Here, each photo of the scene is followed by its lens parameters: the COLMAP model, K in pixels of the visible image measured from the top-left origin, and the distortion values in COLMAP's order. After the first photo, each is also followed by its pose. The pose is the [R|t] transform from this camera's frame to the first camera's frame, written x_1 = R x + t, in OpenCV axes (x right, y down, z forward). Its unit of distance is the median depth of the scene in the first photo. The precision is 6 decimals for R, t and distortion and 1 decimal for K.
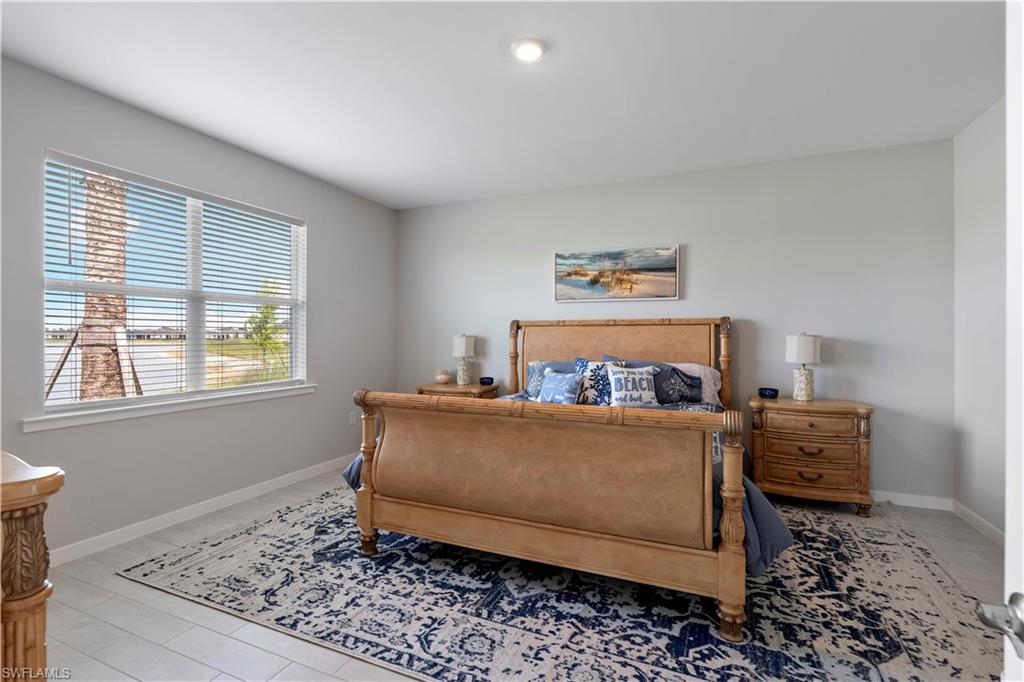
lens RADIAL K [[469.7, 0, 504.6], [0, 469.7, 339.8], [0, 0, 1]] dist [-0.007083, 0.003058]
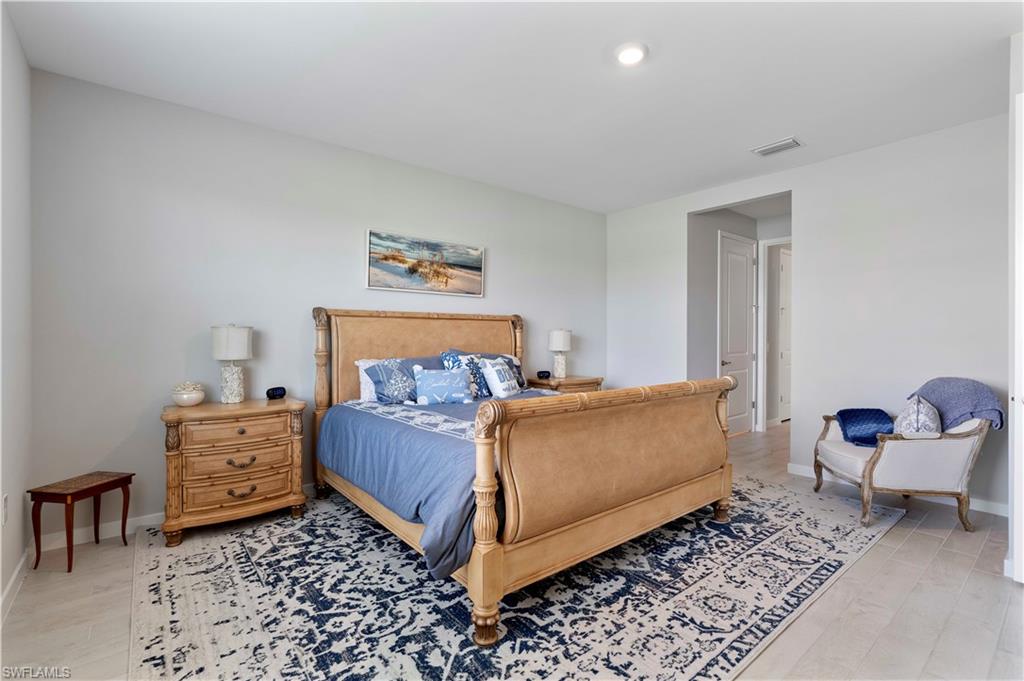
lens RADIAL K [[469.7, 0, 517.6], [0, 469.7, 343.6], [0, 0, 1]] dist [-0.007083, 0.003058]
pose [[0.441978, -0.010867, 0.896960, -0.944184], [0.005276, 0.999941, 0.009515, 0.019968], [-0.897010, 0.000527, 0.442009, 0.711578]]
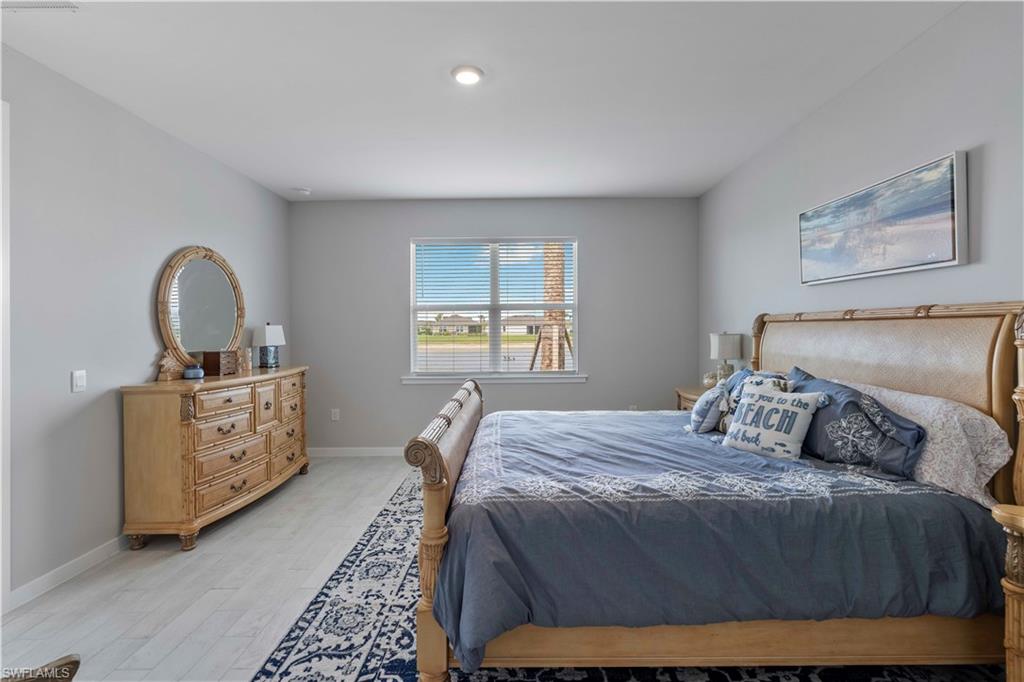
lens RADIAL K [[469.7, 0, 514.3], [0, 469.7, 333.7], [0, 0, 1]] dist [-0.007083, 0.003058]
pose [[0.403502, 0.004799, -0.914966, 1.014617], [0.006577, 0.999945, 0.008146, -0.034369], [0.914955, -0.009304, 0.403449, 0.620404]]
